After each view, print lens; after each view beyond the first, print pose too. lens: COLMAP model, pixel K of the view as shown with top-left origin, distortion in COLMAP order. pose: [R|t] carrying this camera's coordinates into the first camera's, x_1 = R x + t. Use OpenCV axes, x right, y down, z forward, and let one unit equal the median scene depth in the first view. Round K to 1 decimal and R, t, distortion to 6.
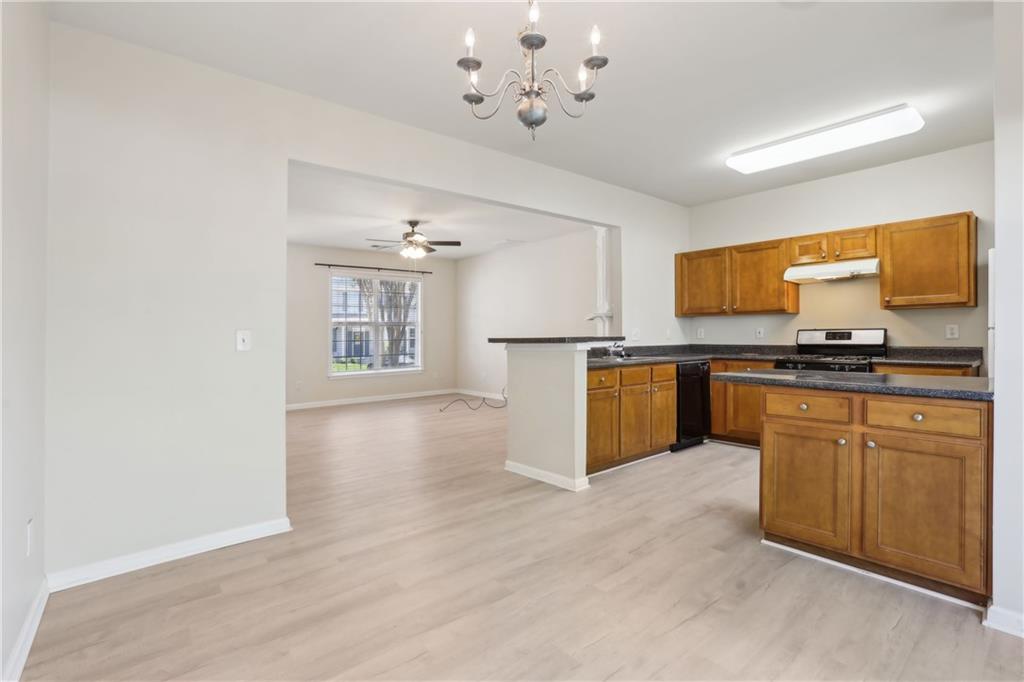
lens RADIAL K [[473.1, 0, 508.4], [0, 473.1, 343.3], [0, 0, 1]] dist [-0.065266, 0.020865]
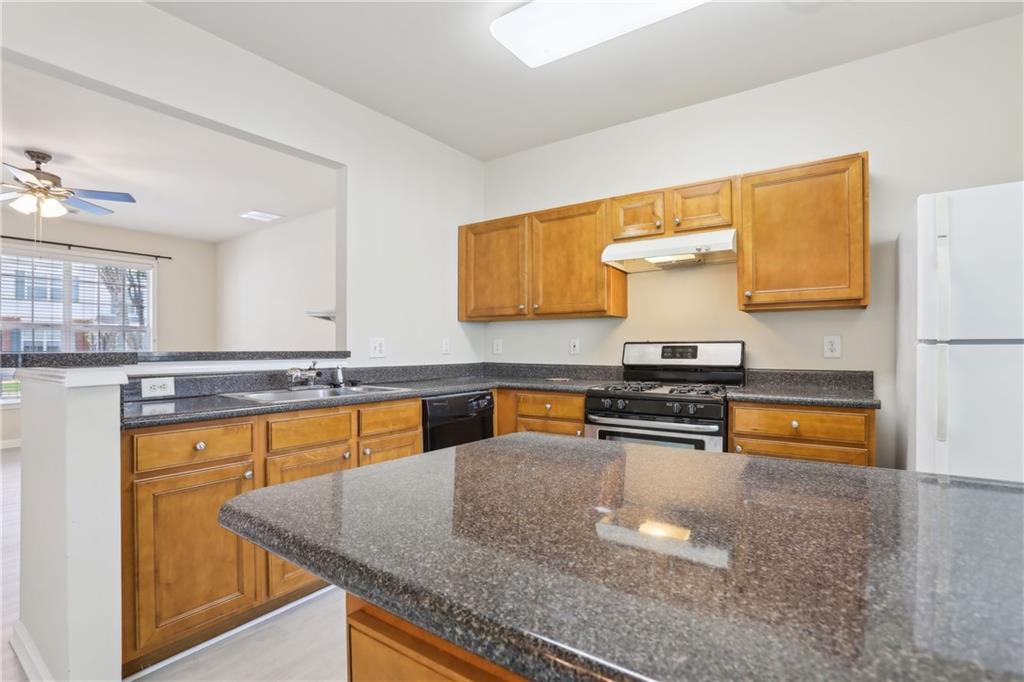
lens RADIAL K [[473.1, 0, 521.5], [0, 473.1, 353.4], [0, 0, 1]] dist [-0.065266, 0.020865]
pose [[0.962342, 0.005324, 0.271790, 0.321687], [-0.003358, 0.999965, -0.007696, -0.008430], [-0.271821, 0.006494, 0.962326, 0.421271]]
